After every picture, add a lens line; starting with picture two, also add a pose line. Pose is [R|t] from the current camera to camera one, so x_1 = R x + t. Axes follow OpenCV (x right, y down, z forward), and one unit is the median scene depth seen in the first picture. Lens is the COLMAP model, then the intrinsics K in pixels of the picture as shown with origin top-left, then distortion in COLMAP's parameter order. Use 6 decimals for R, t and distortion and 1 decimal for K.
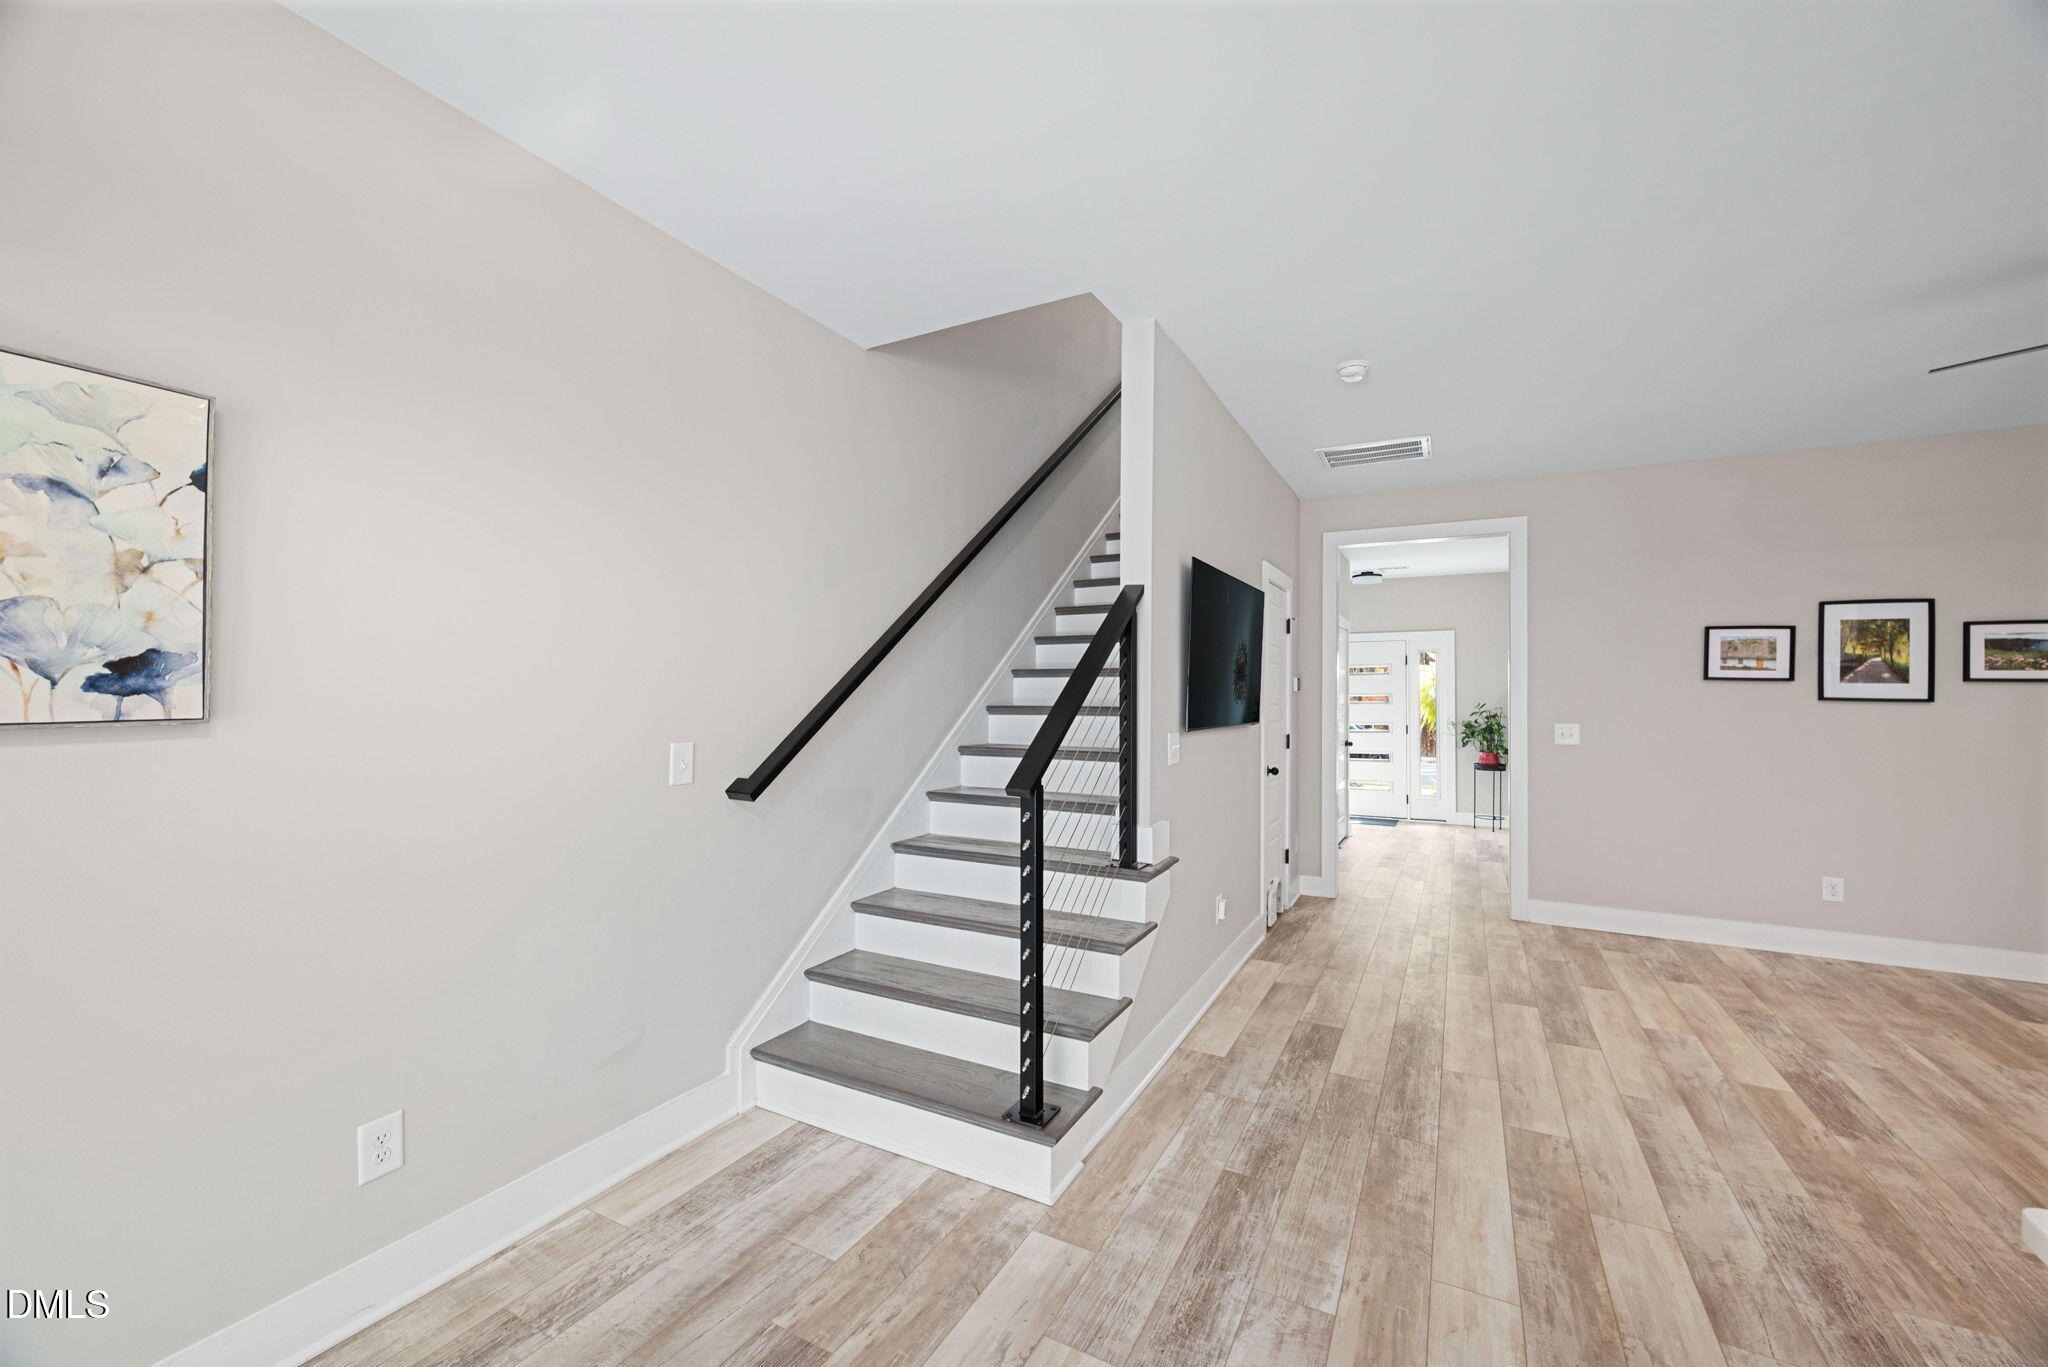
lens RADIAL K [[803.3, 0, 1021.1], [0, 803.3, 692.2], [0, 0, 1]] dist [-0.000169, 0.000333]
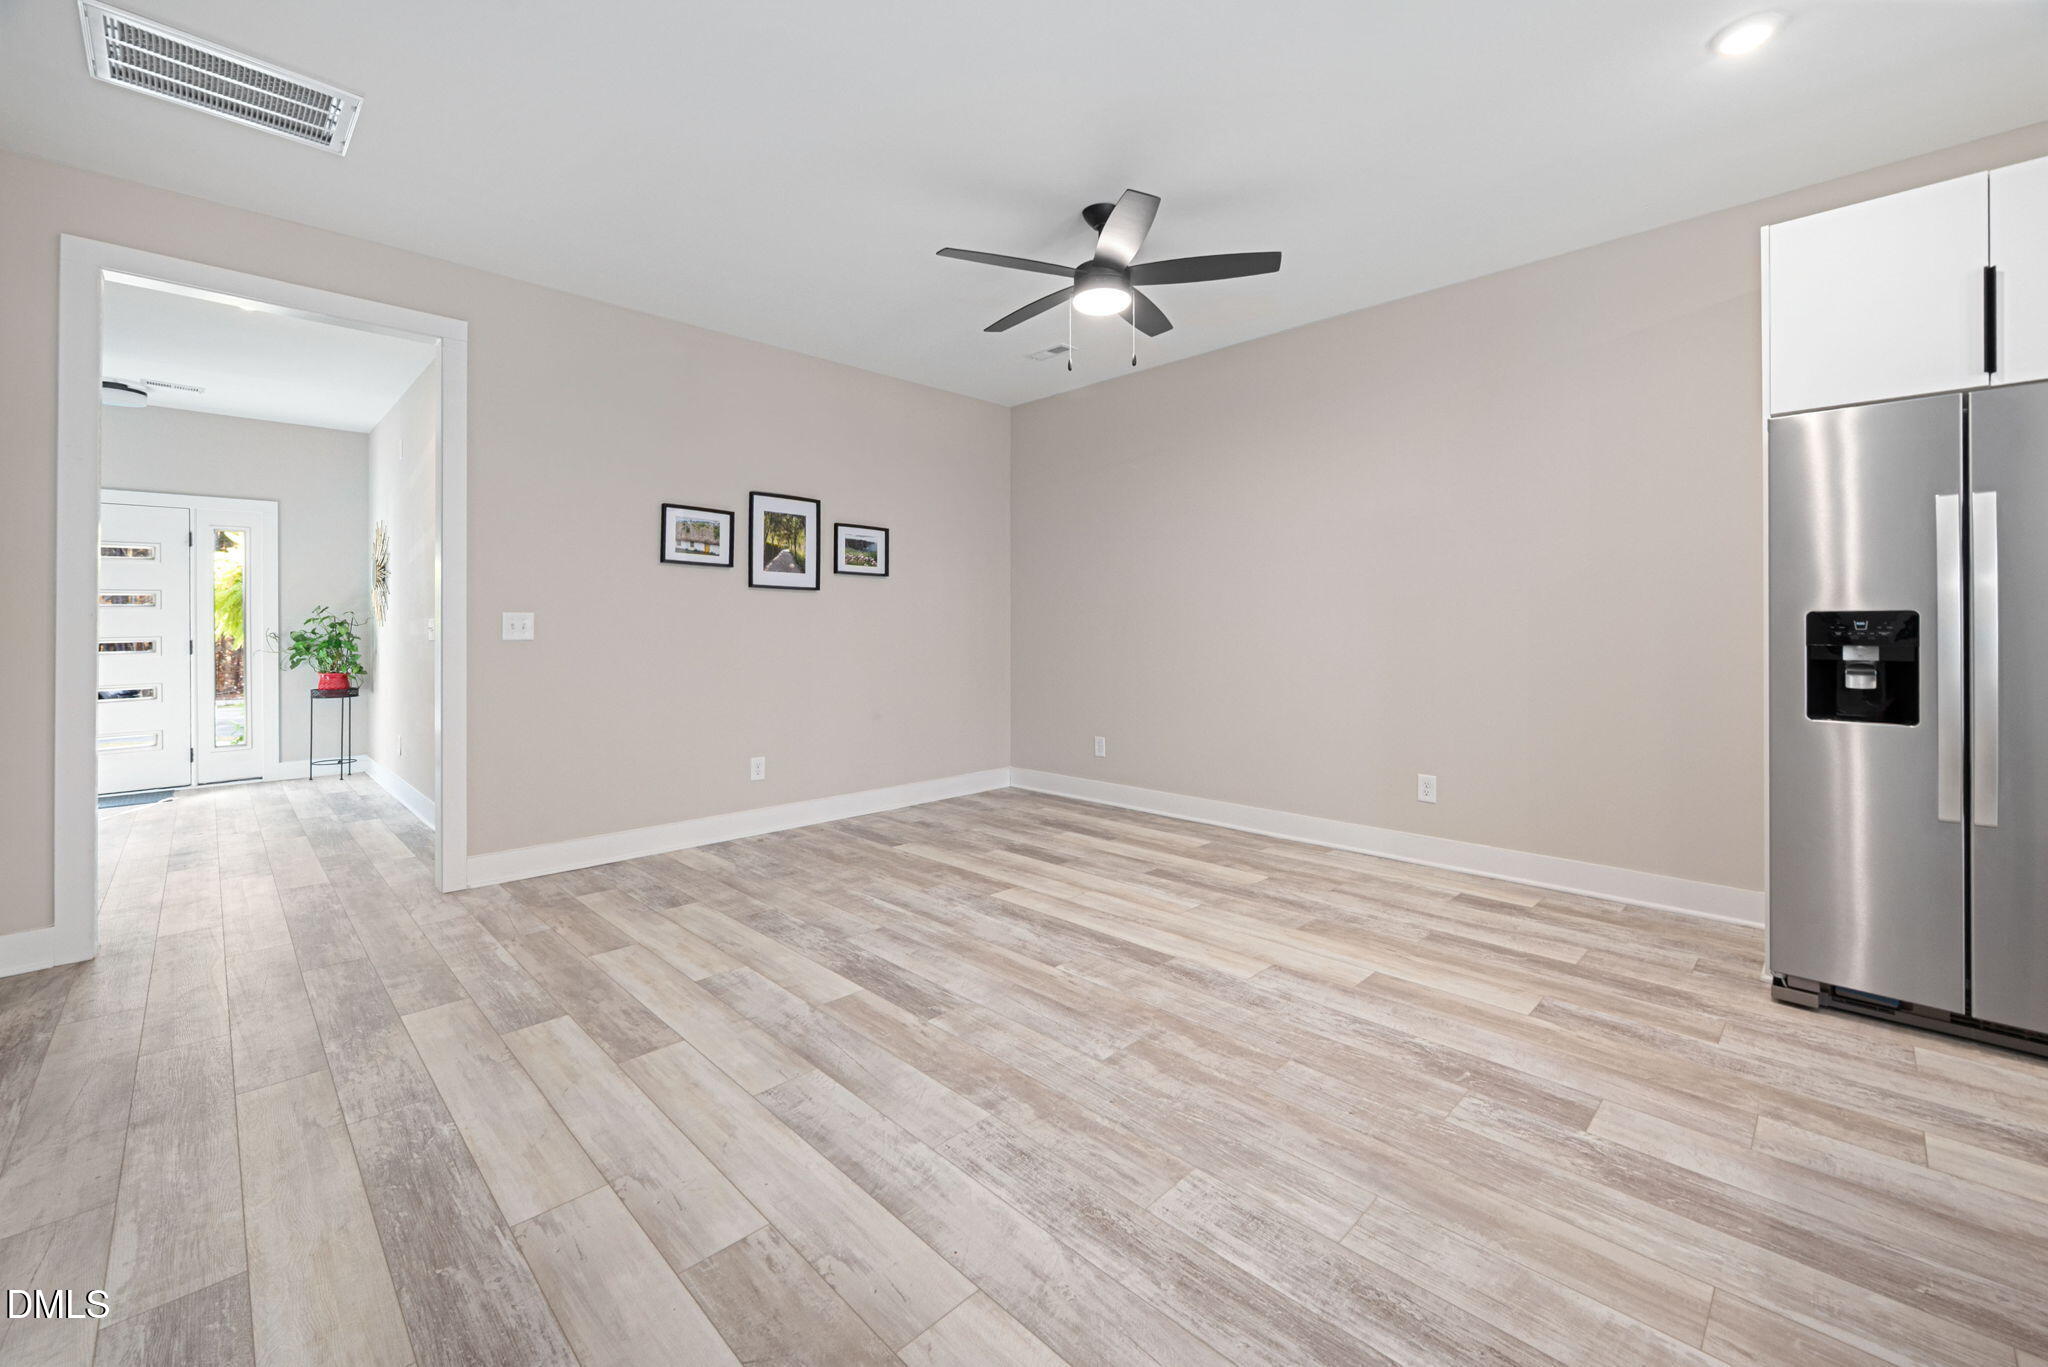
lens RADIAL K [[833.4, 0, 1017.6], [0, 833.4, 621.6], [0, 0, 1]] dist [-0.001781, -0.000110]
pose [[0.289676, -0.001004, 0.957124, 0.093555], [-0.000766, 0.999999, 0.001281, 0.068217], [-0.957124, -0.001104, 0.289675, 0.471502]]
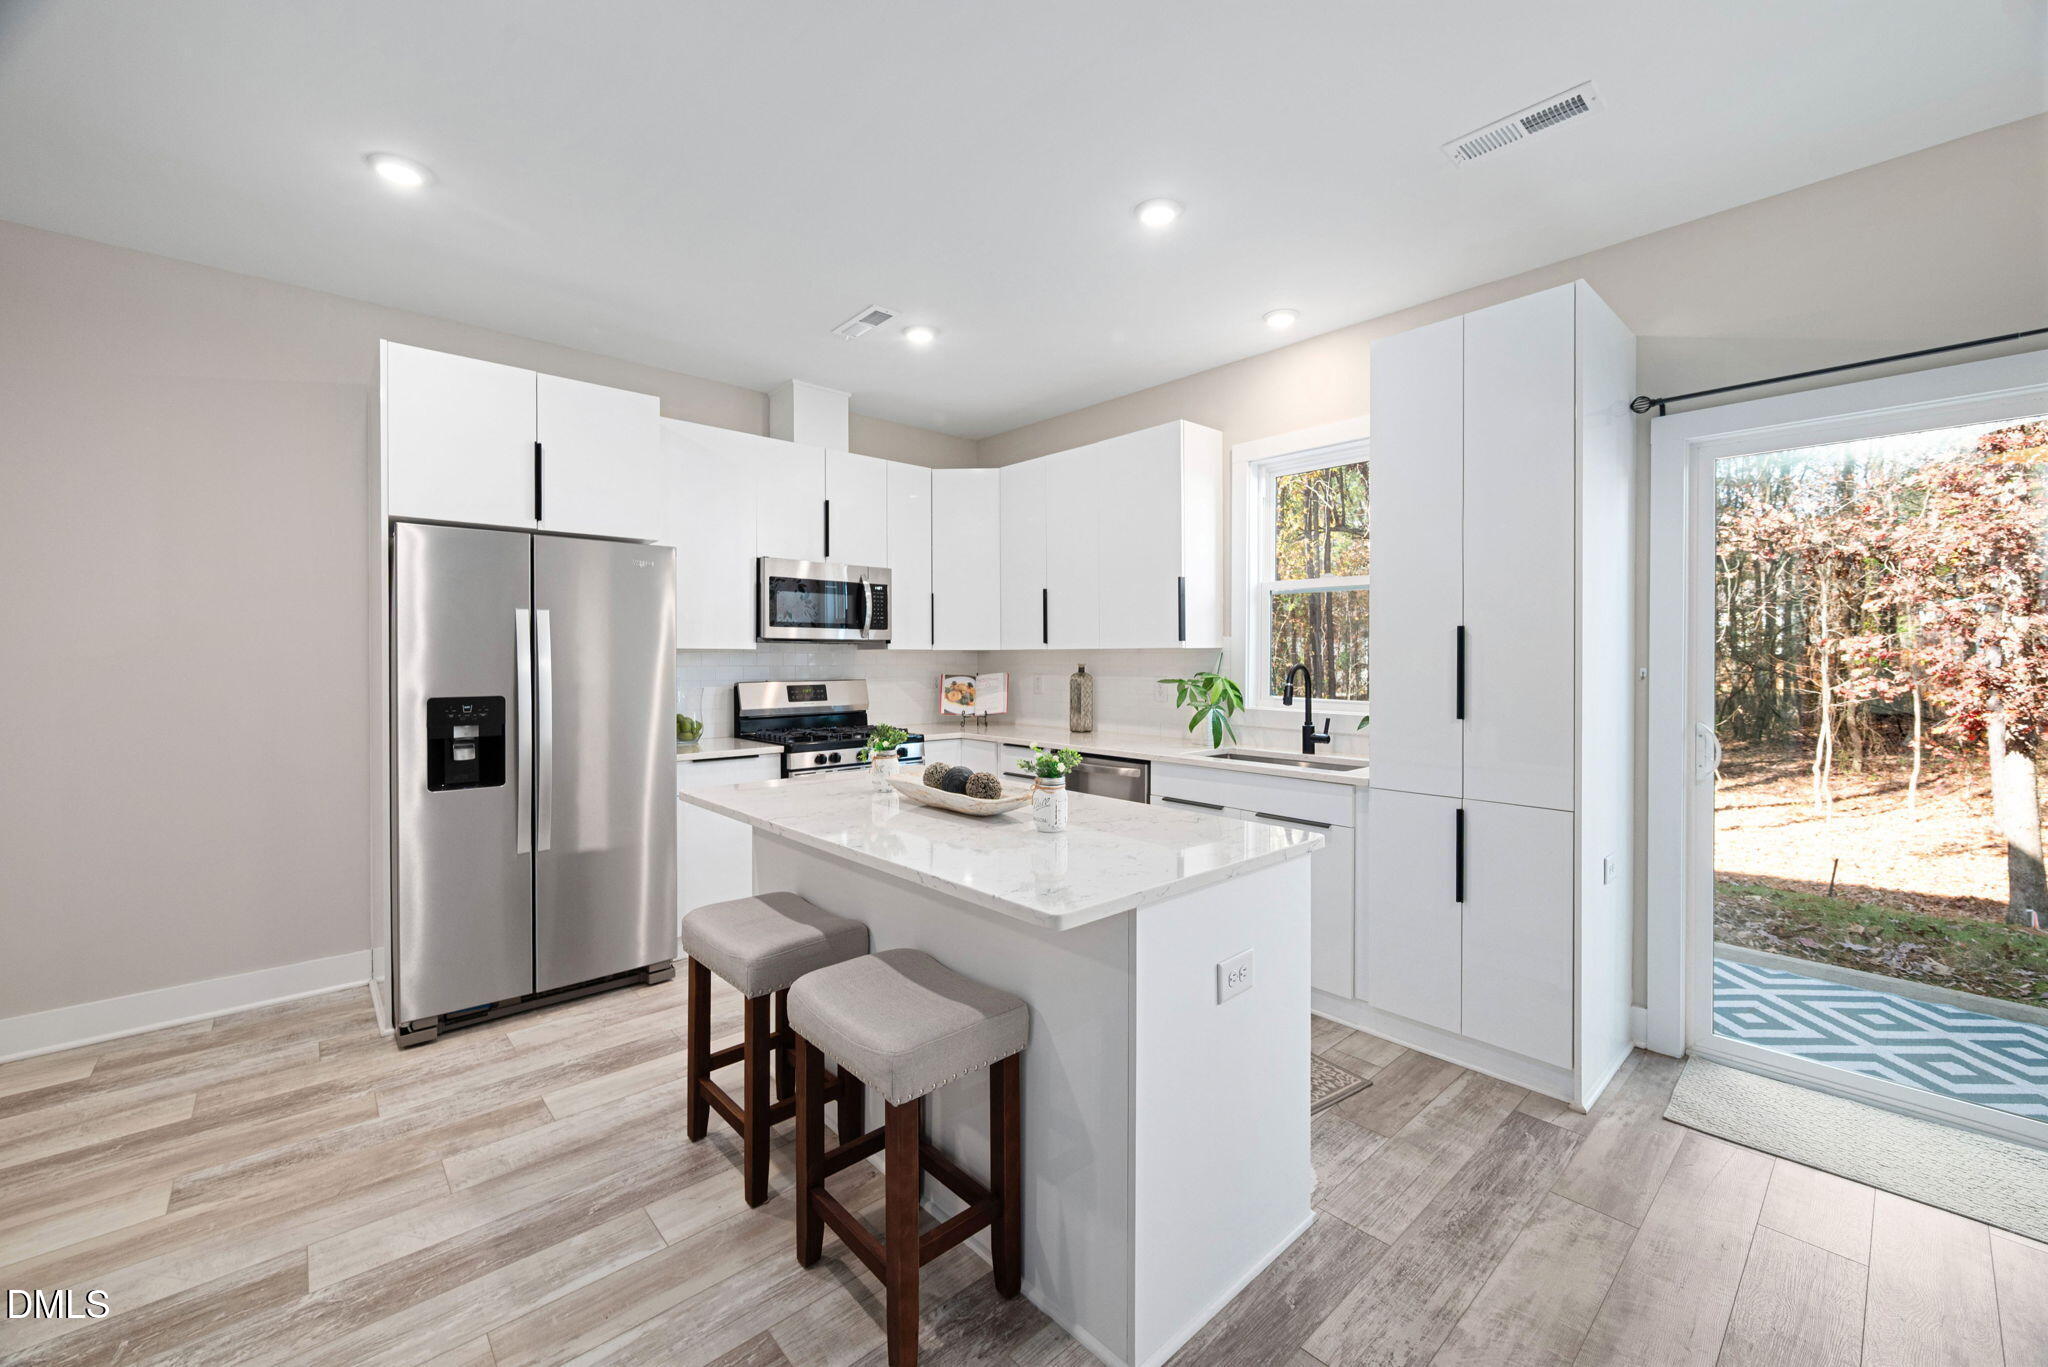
lens RADIAL K [[814.5, 0, 1017.1], [0, 814.5, 661.2], [0, 0, 1]] dist [-0.001082, 0.000331]
pose [[-0.943050, -0.008420, 0.332544, 0.160348], [-0.007021, 0.999961, 0.005410, 0.014384], [-0.332576, 0.002767, -0.943072, 0.595094]]
